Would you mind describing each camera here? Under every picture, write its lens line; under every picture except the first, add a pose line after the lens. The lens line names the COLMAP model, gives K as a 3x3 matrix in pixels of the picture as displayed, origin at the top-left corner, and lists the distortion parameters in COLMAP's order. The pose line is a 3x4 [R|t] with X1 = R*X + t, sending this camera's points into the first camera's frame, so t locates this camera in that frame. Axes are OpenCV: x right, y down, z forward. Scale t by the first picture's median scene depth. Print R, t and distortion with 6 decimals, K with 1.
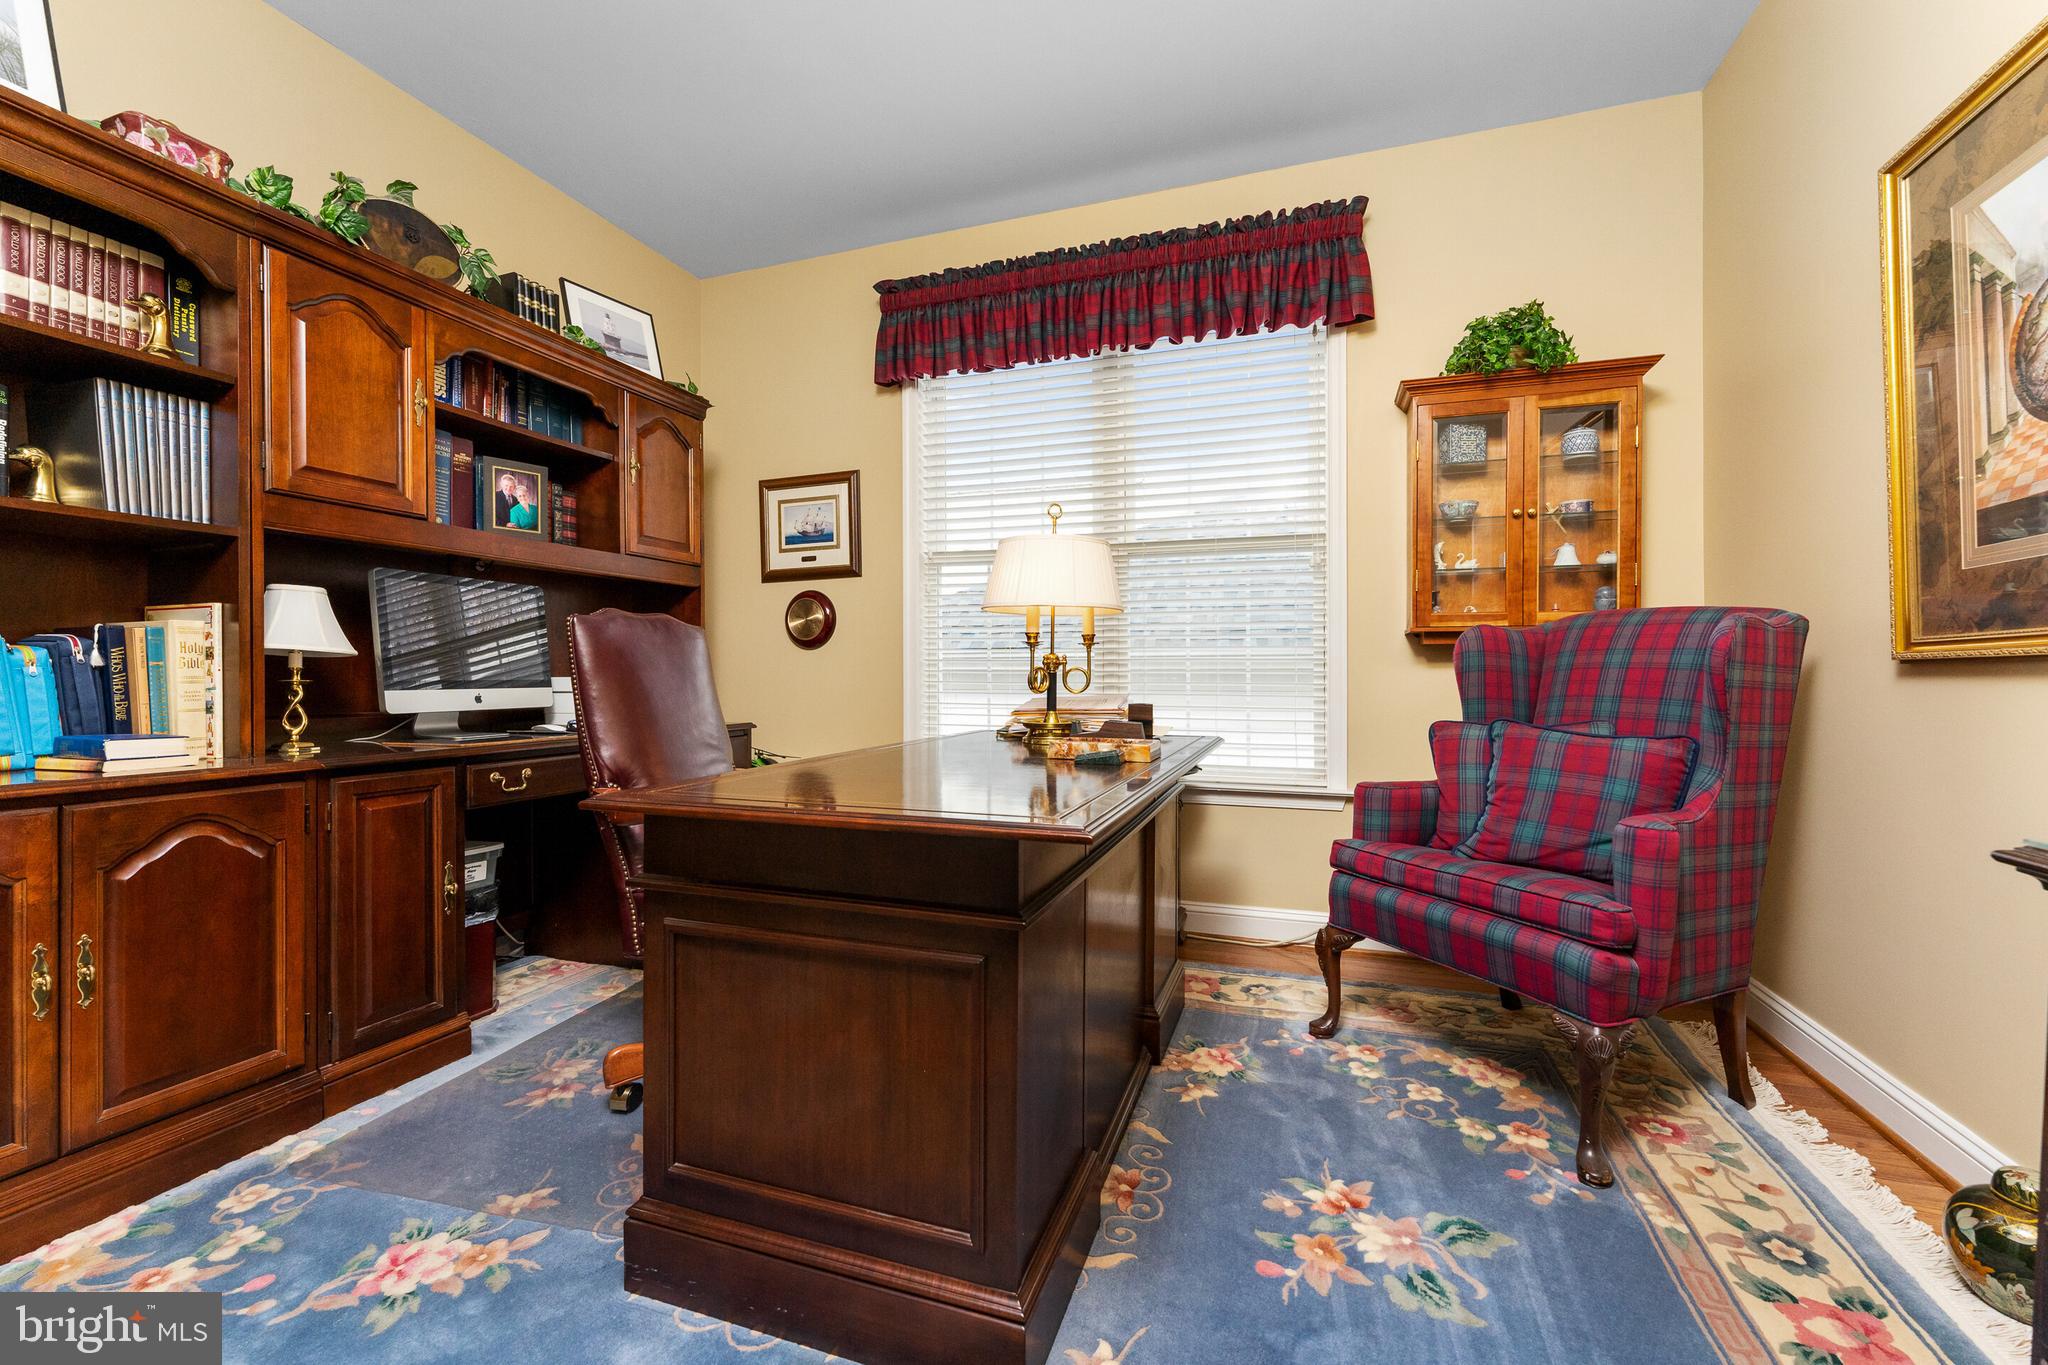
lens RADIAL K [[836.6, 0, 1024.3], [0, 836.6, 677.5], [0, 0, 1]] dist [0.003785, 0.000312]
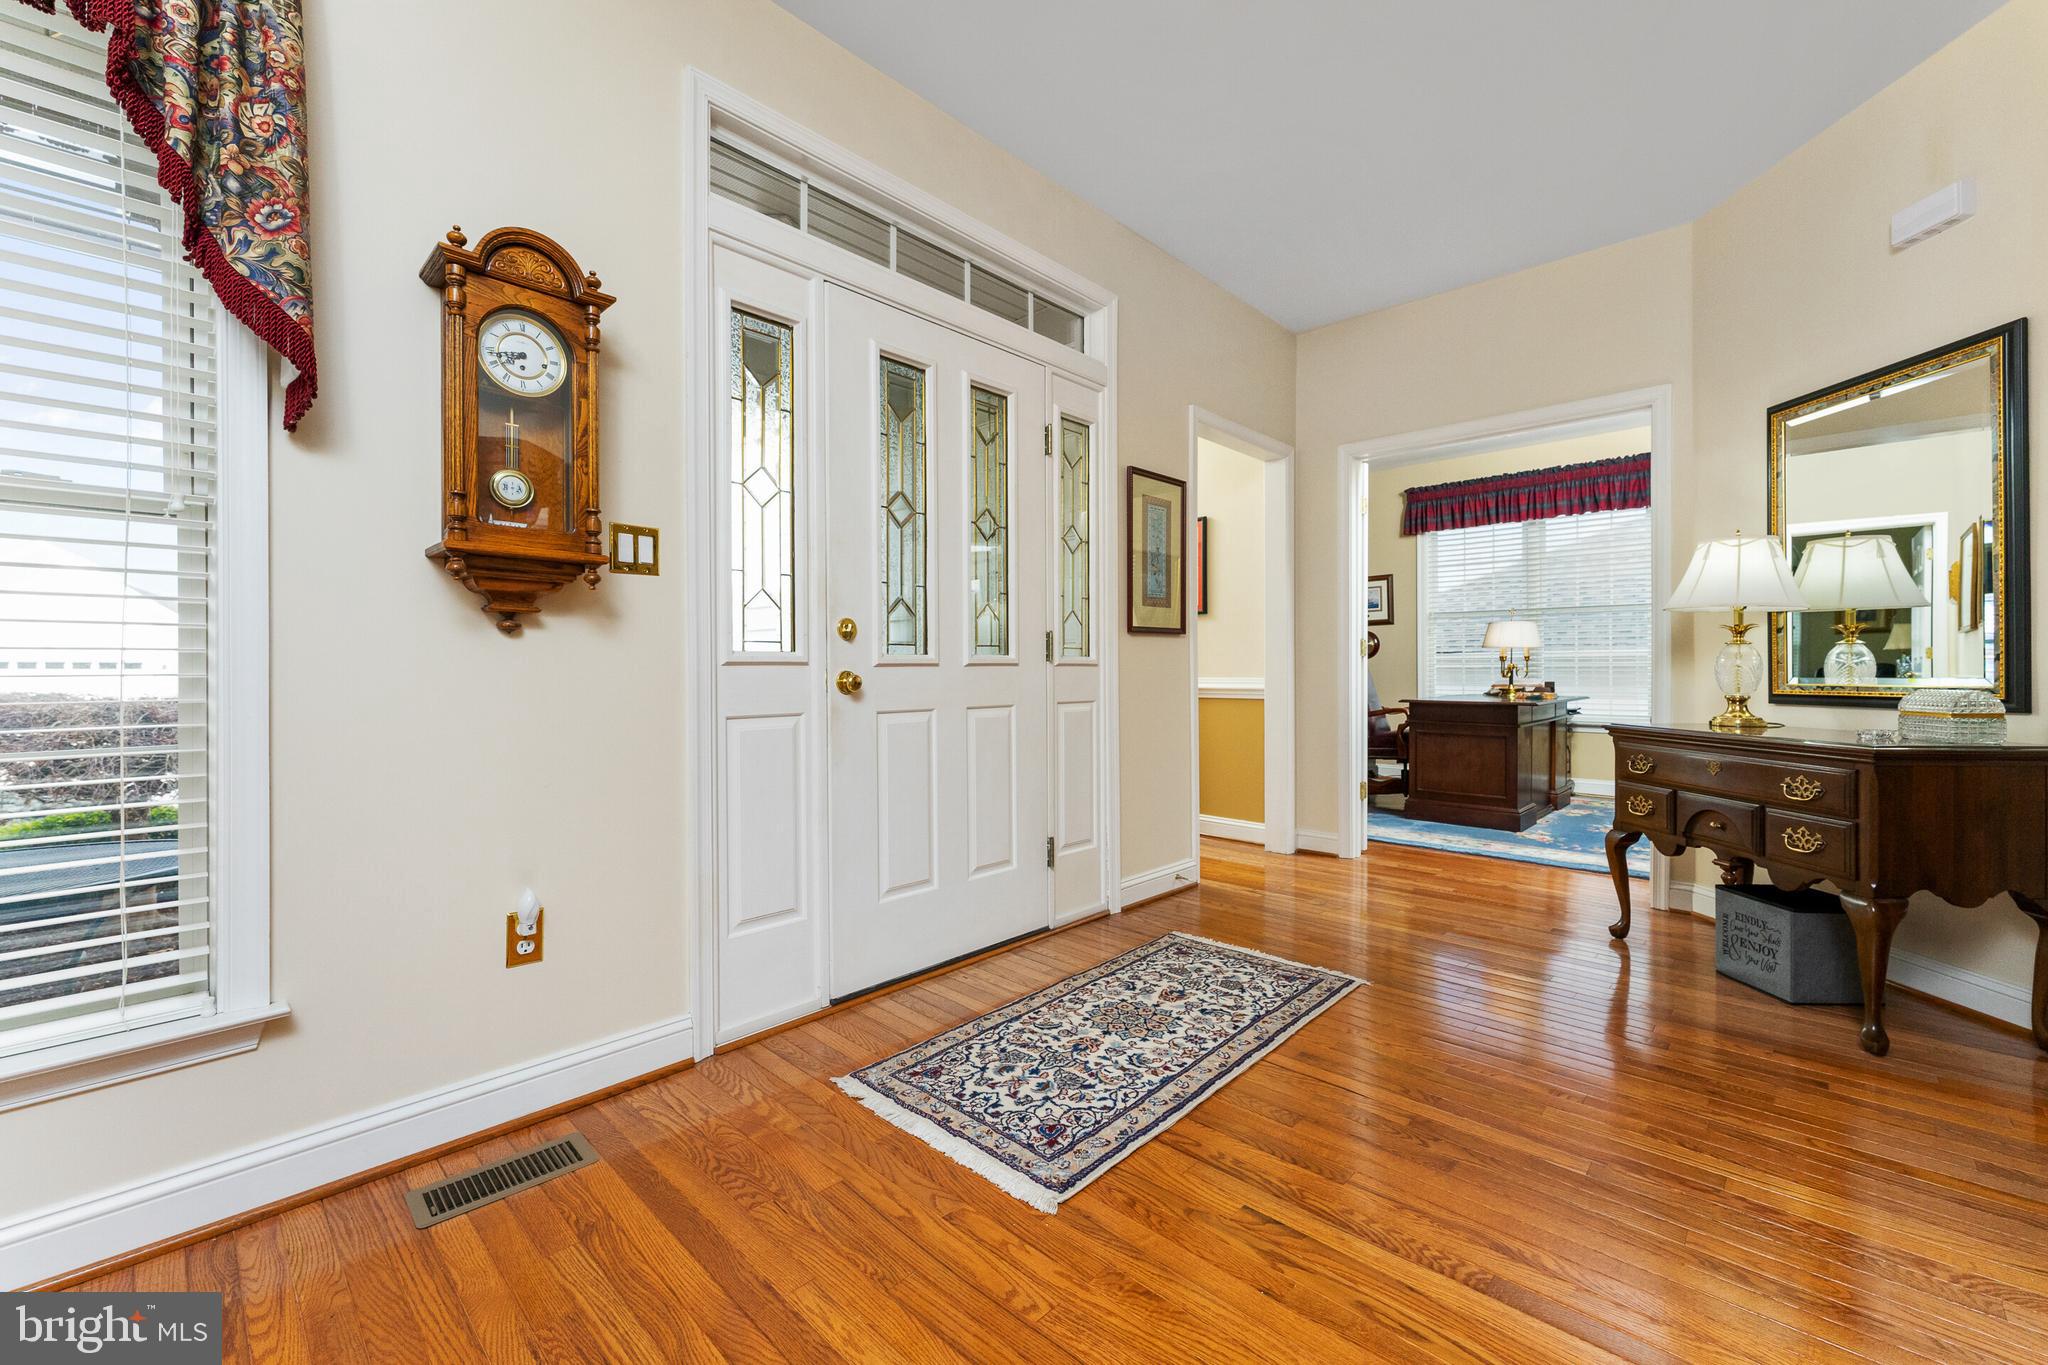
lens RADIAL K [[836.6, 0, 1021.4], [0, 836.6, 671.9], [0, 0, 1]] dist [0.003785, 0.000312]
pose [[0.910390, 0.001703, -0.413748, -0.213590], [-0.001641, 0.999999, 0.000505, -0.000829], [0.413748, 0.000220, 0.910391, -1.571062]]
